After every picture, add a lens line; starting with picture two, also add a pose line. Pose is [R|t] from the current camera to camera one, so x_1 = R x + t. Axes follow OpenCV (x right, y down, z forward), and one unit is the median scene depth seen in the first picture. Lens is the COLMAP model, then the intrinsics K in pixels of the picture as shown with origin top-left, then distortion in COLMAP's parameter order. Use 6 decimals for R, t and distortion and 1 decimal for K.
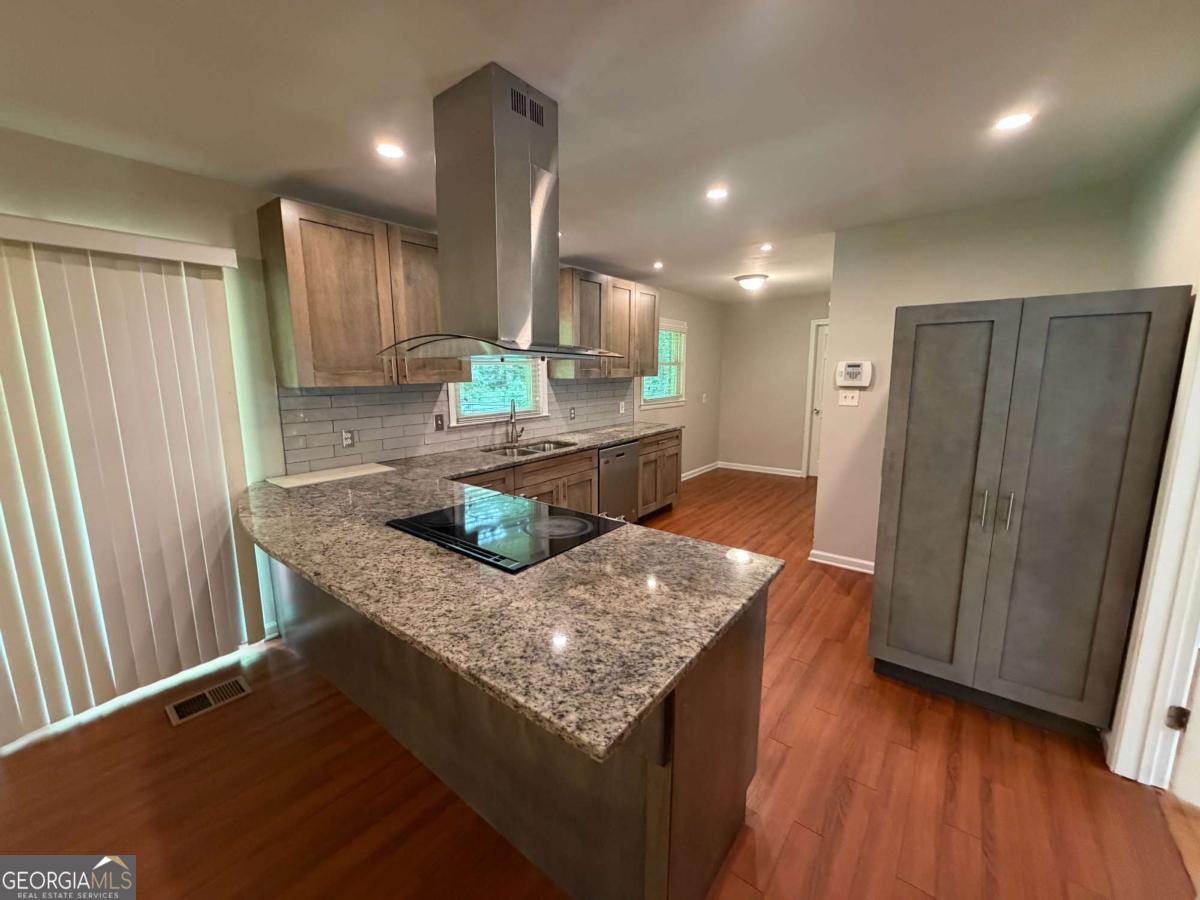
lens RADIAL K [[478.0, 0, 593.8], [0, 478.0, 449.8], [0, 0, 1]] dist [-0.000802, -0.000230]
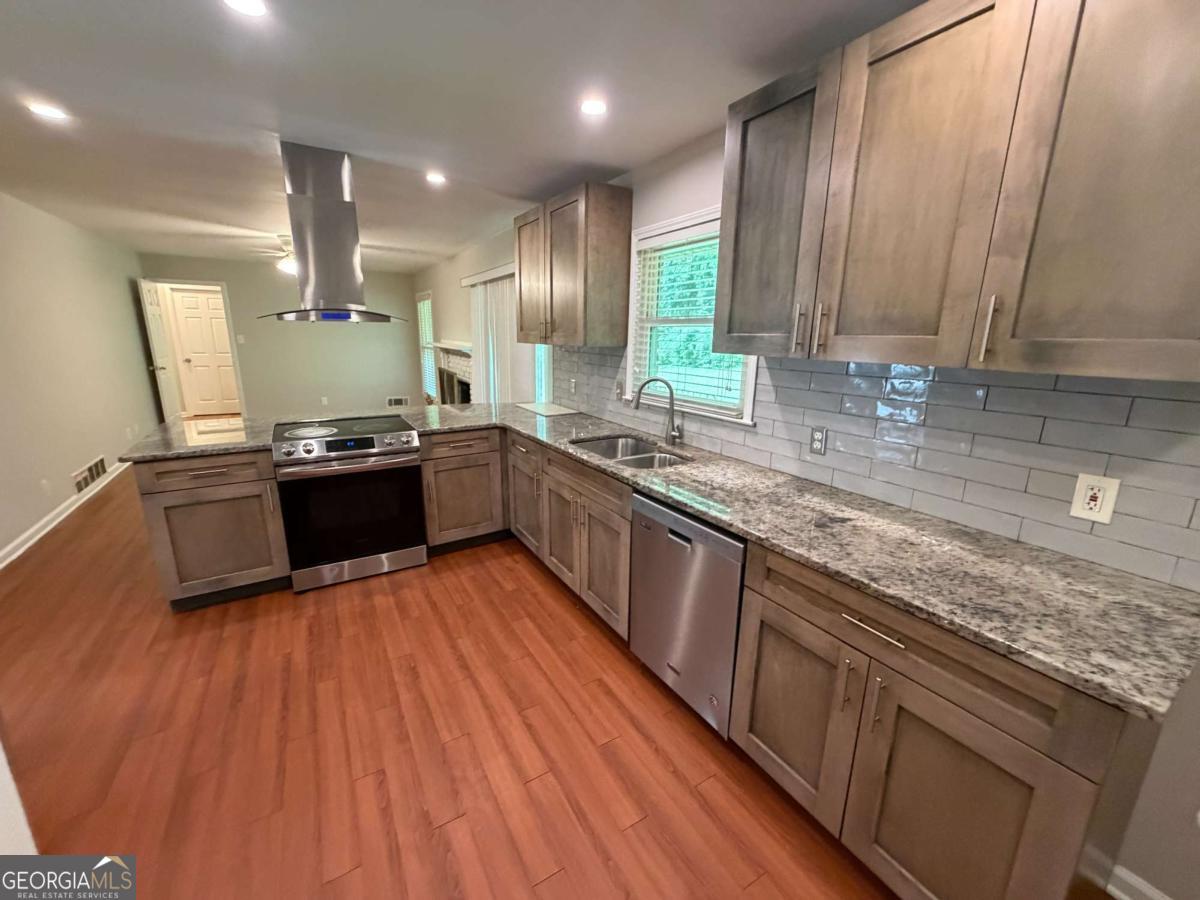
lens RADIAL K [[477.3, 0, 597.8], [0, 477.3, 450.0], [0, 0, 1]] dist [-0.000013, -0.000051]
pose [[-0.344266, 0.222087, -0.912227, 0.785886], [-0.170308, 0.940729, 0.293298, -0.302582], [0.923296, 0.256332, -0.286038, 1.783138]]
